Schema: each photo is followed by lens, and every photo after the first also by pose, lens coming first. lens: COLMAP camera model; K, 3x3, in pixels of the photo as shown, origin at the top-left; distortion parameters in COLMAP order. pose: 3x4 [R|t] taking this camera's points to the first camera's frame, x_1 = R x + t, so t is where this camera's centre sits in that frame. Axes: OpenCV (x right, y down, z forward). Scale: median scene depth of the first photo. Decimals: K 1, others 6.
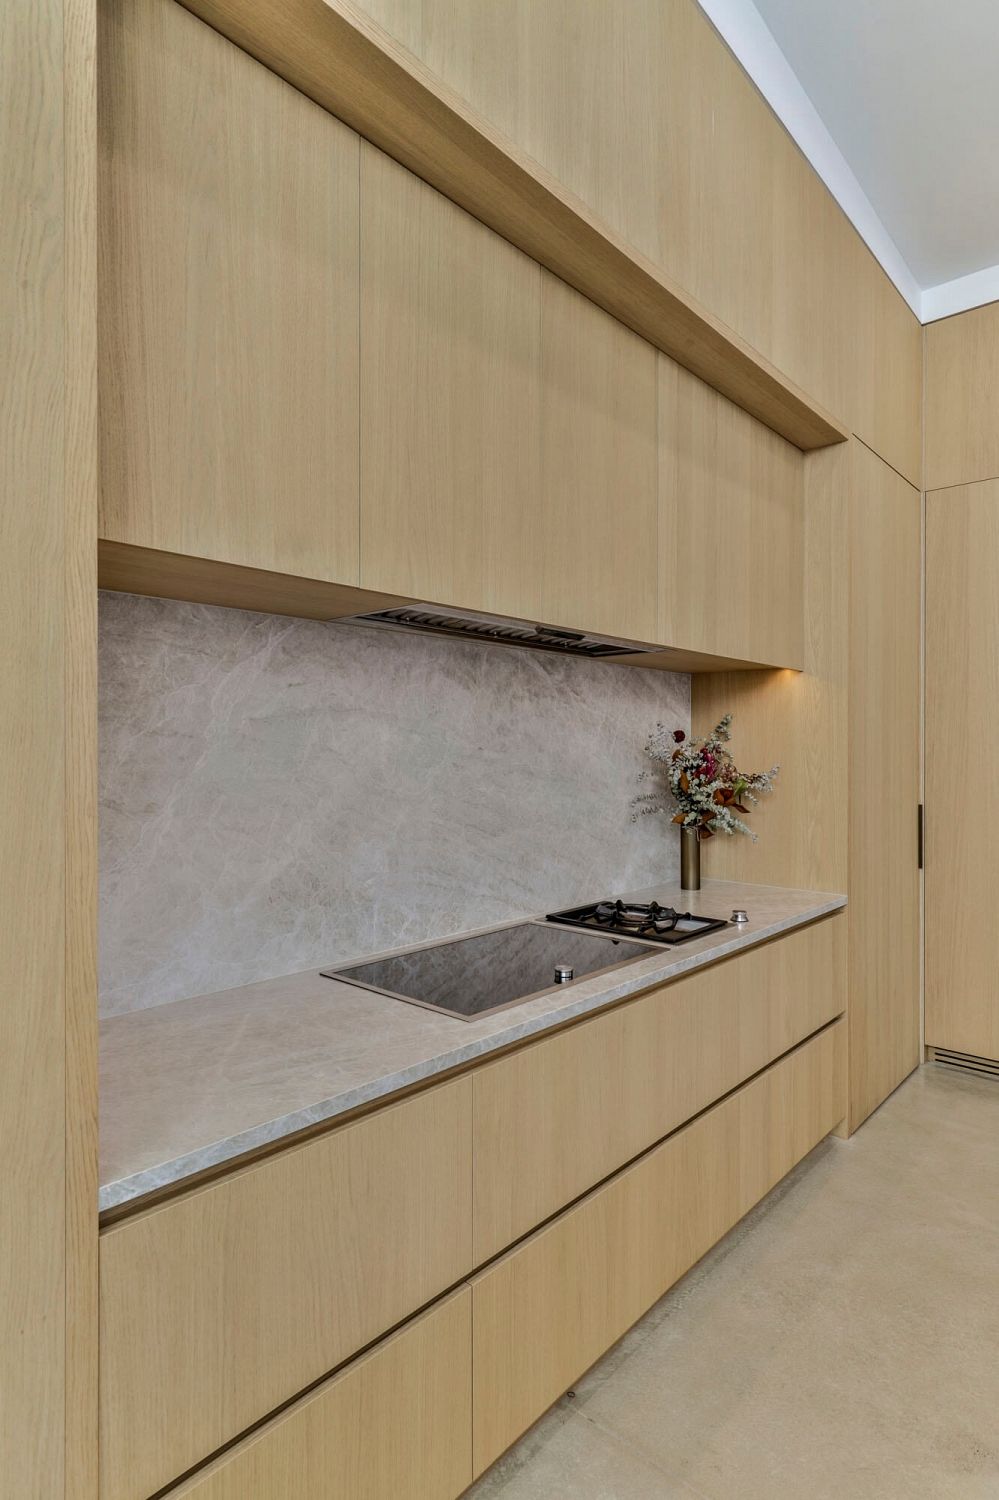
lens RADIAL K [[795.5, 0, 494.1], [0, 795.5, 750.9], [0, 0, 1]] dist [0.008895, -0.004033]
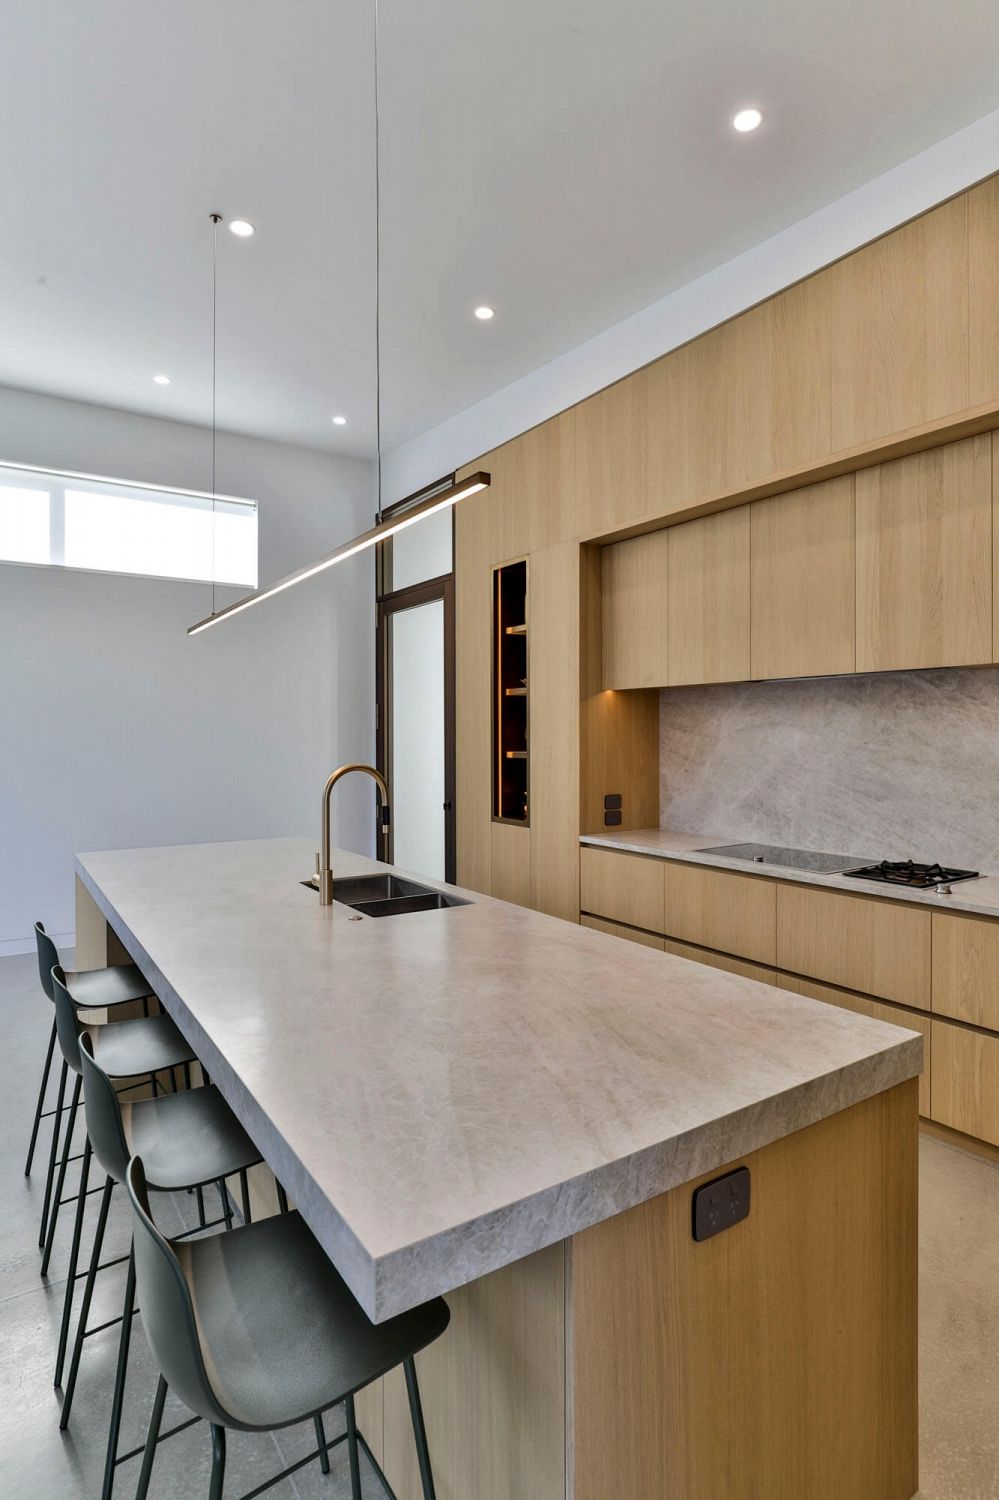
lens RADIAL K [[795.5, 0, 497.8], [0, 795.5, 732.8], [0, 0, 1]] dist [0.008895, -0.004033]
pose [[-0.244879, -0.002007, -0.969552, 1.655820], [-0.001290, 0.999998, -0.001744, -0.019114], [0.969553, 0.000824, -0.244881, 0.669905]]
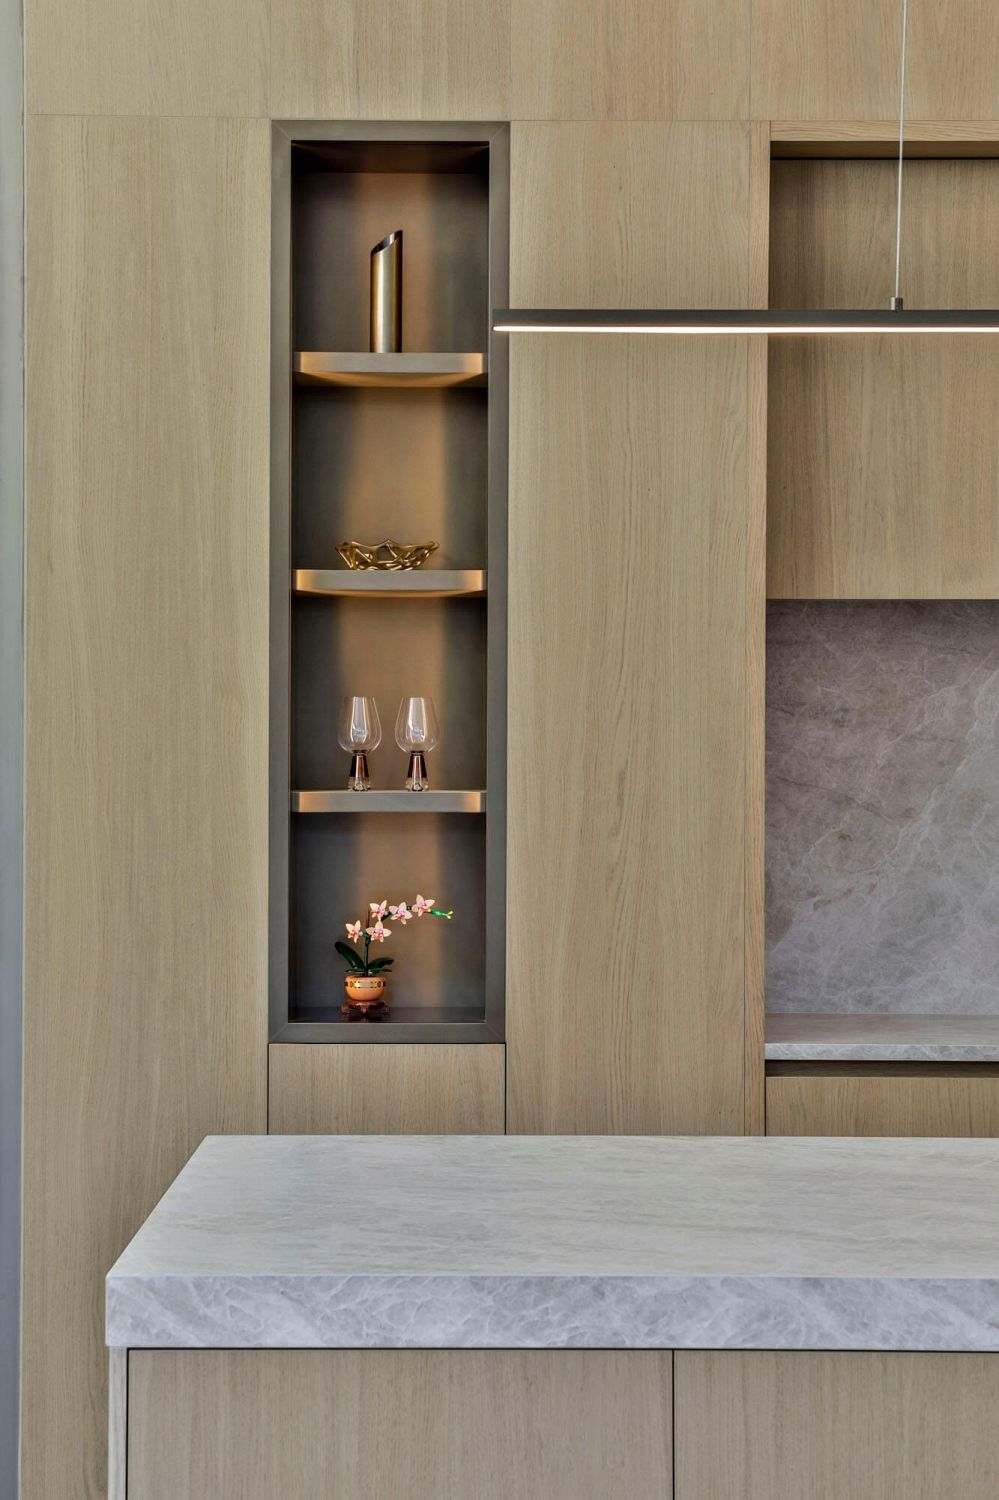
lens RADIAL K [[3113.7, 0, 494.8], [0, 3113.7, 742.4], [0, 0, 1]] dist [0.148008, 0.000000]
pose [[0.674387, 0.004950, -0.738361, 1.422622], [-0.003999, 0.999987, 0.003051, -0.017727], [0.738367, 0.000895, 0.674398, -1.361849]]
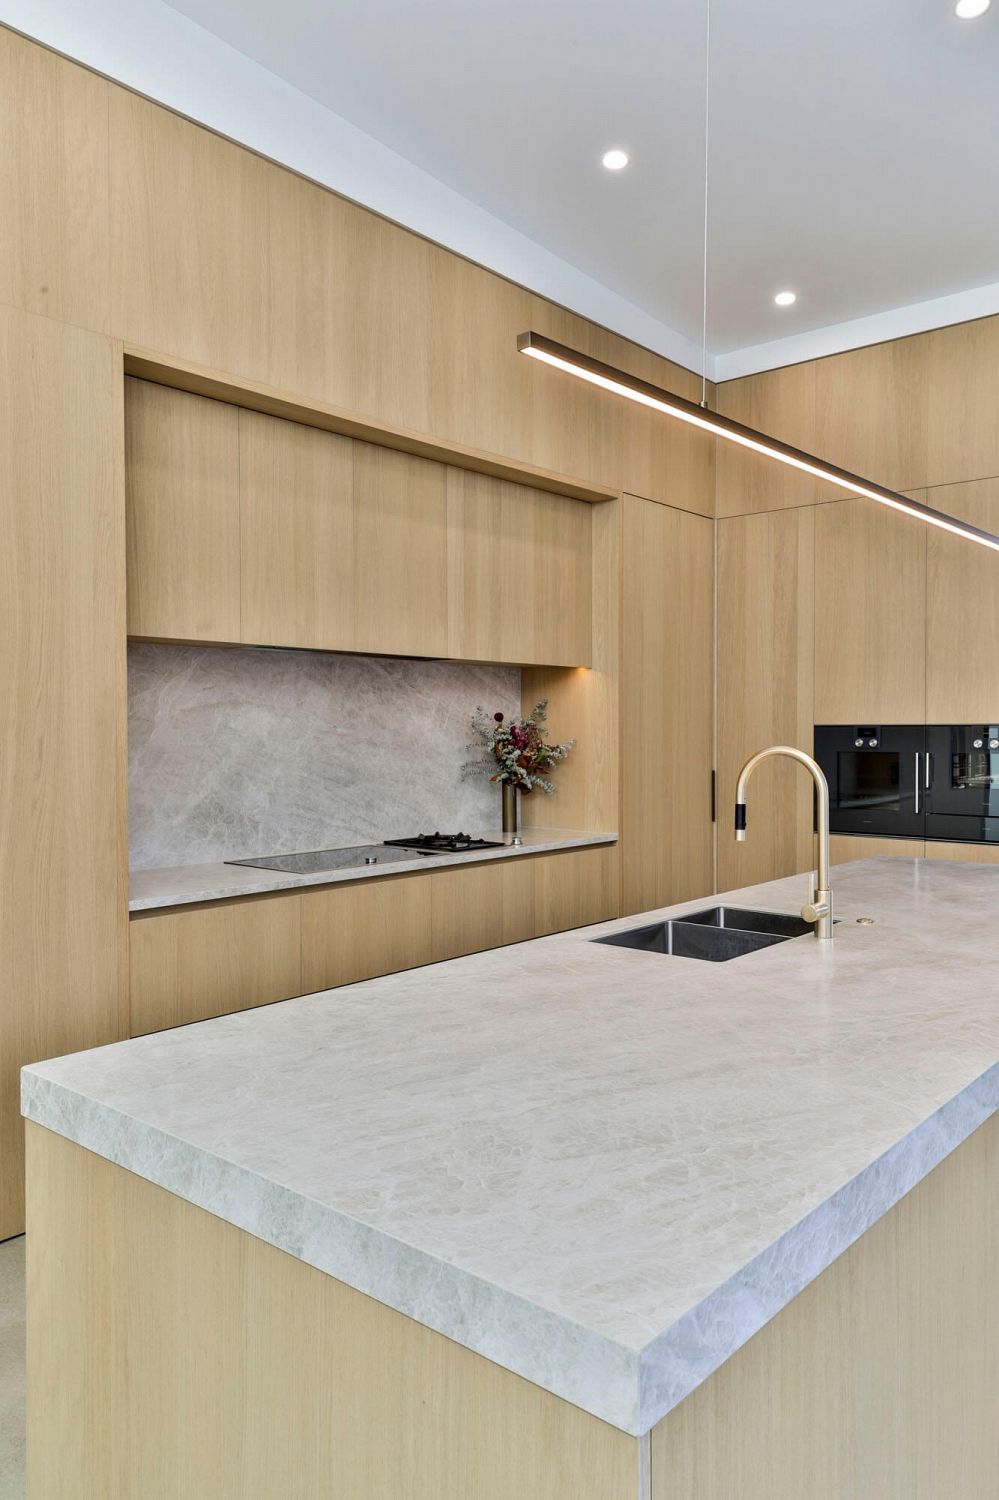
lens RADIAL K [[1037.9, 0, 498.3], [0, 1037.9, 745.2], [0, 0, 1]] dist [0.021694, -0.002218]
pose [[0.999749, -0.003711, 0.022113, 0.239641], [0.003383, 0.999884, 0.014820, 0.003631], [-0.022166, -0.014741, 0.999646, -0.921819]]
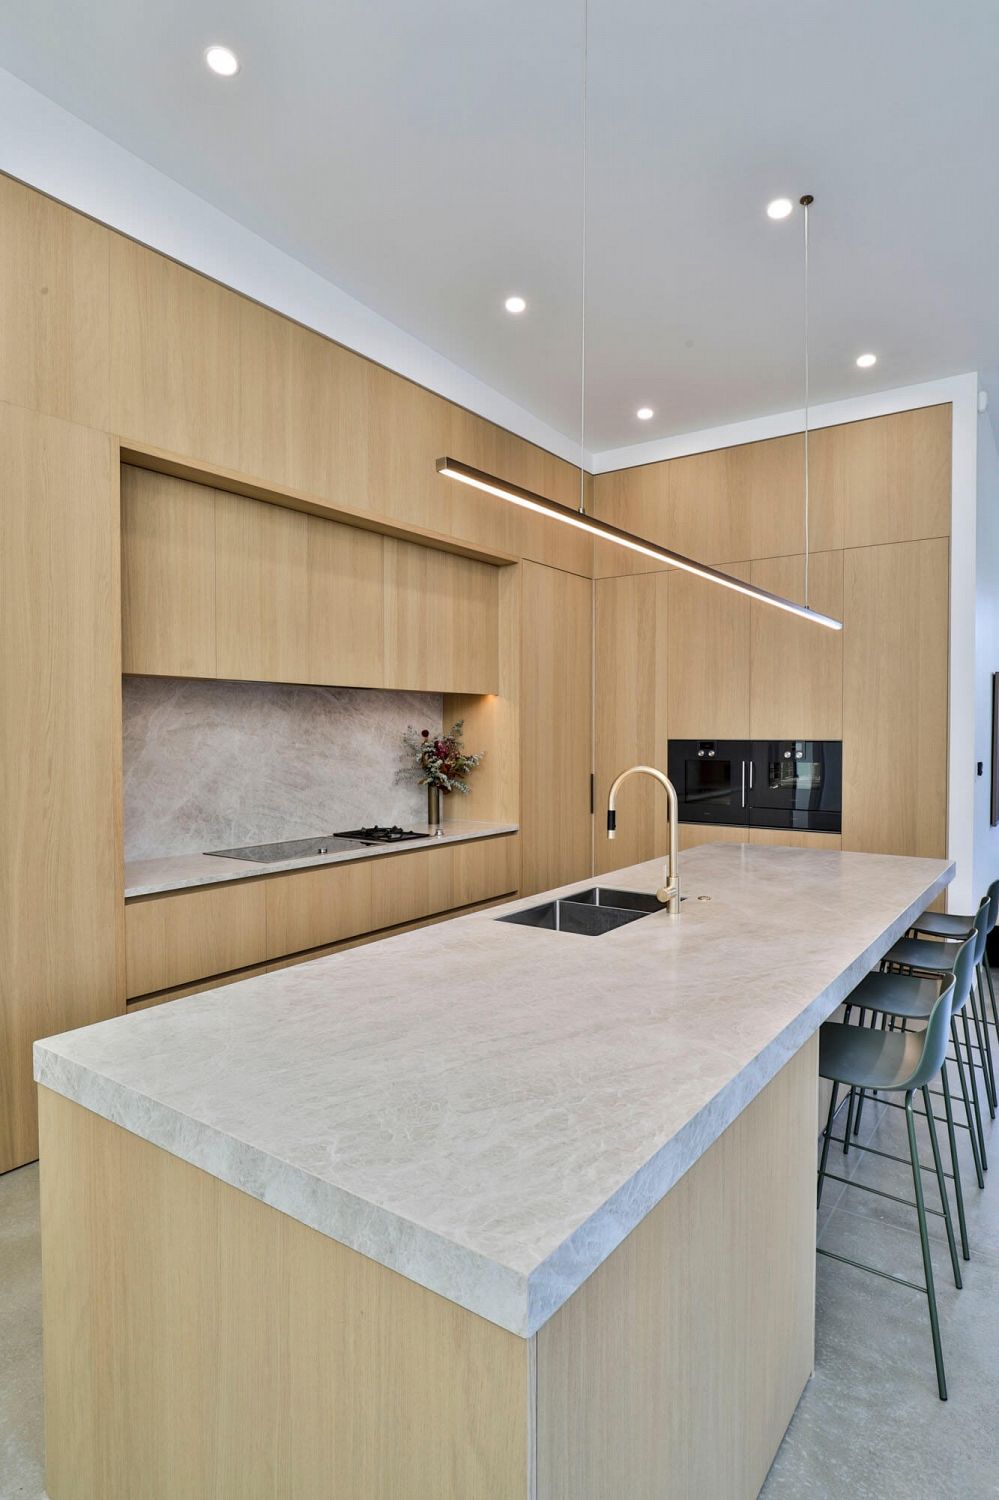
lens RADIAL K [[814.7, 0, 497.9], [0, 814.7, 750.1], [0, 0, 1]] dist [-0.017771, 0.006685]
pose [[0.993946, -0.004603, 0.109775, 0.243443], [0.002268, 0.999769, 0.021386, -0.024596], [-0.109848, -0.021007, 0.993726, -0.918790]]
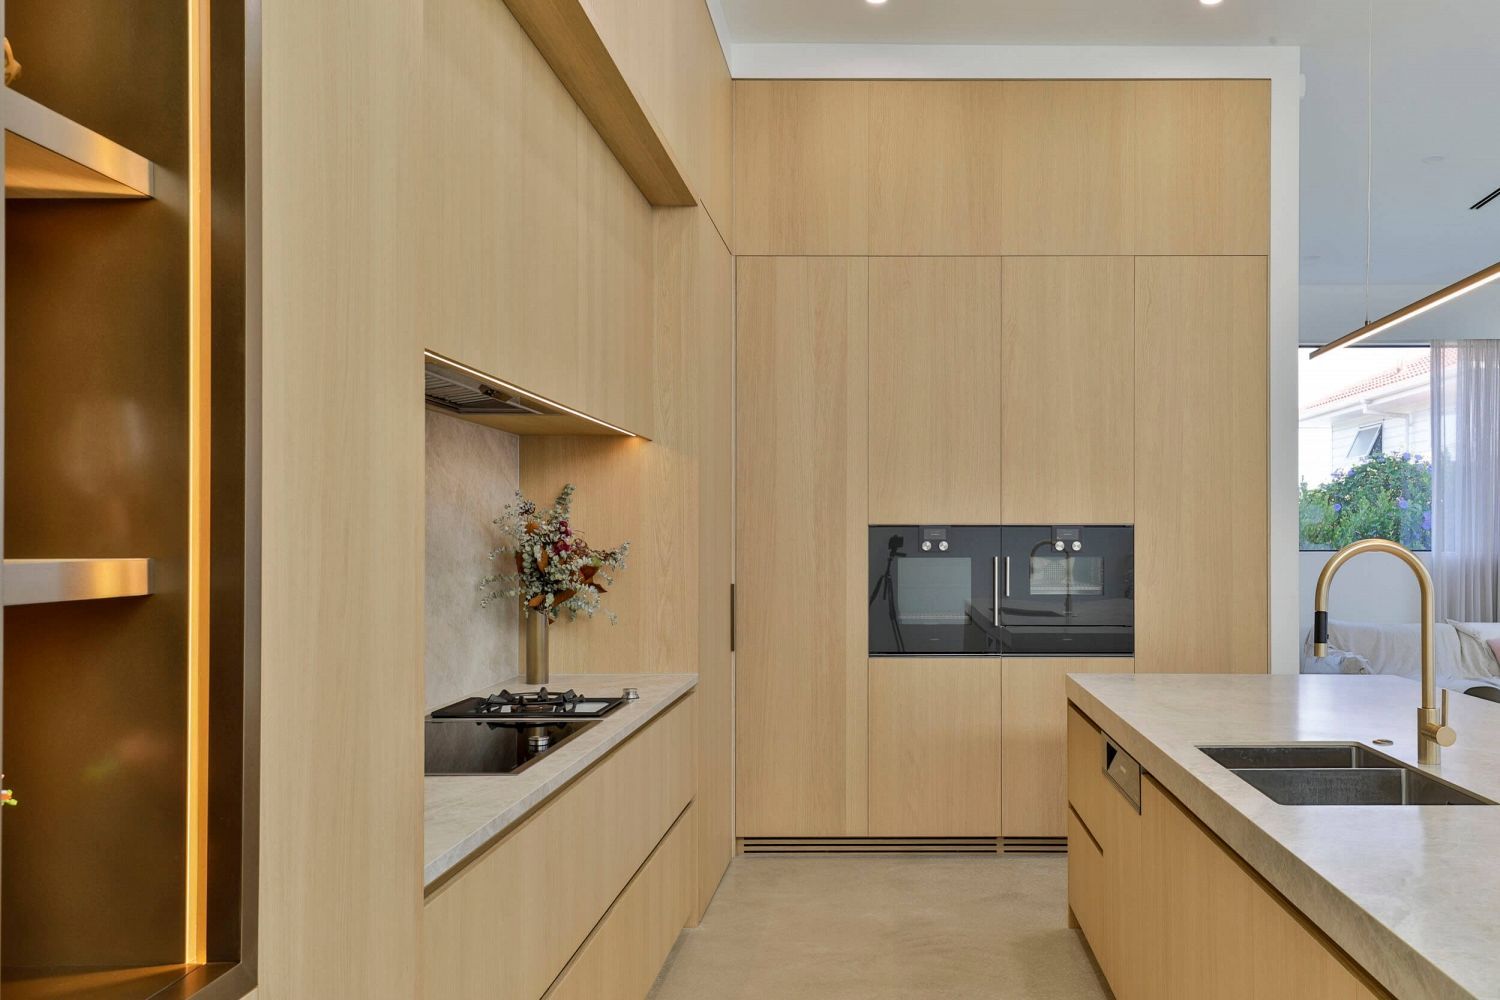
lens RADIAL K [[1273.5, 0, 899.9], [0, 1273.5, 527.7], [0, 0, 1]] dist [0.047600, -0.002442]
pose [[0.736394, 0.003626, 0.676543, -0.514318], [0.001980, 0.999970, -0.007514, 0.018312], [-0.676550, 0.006873, 0.736365, -0.375460]]
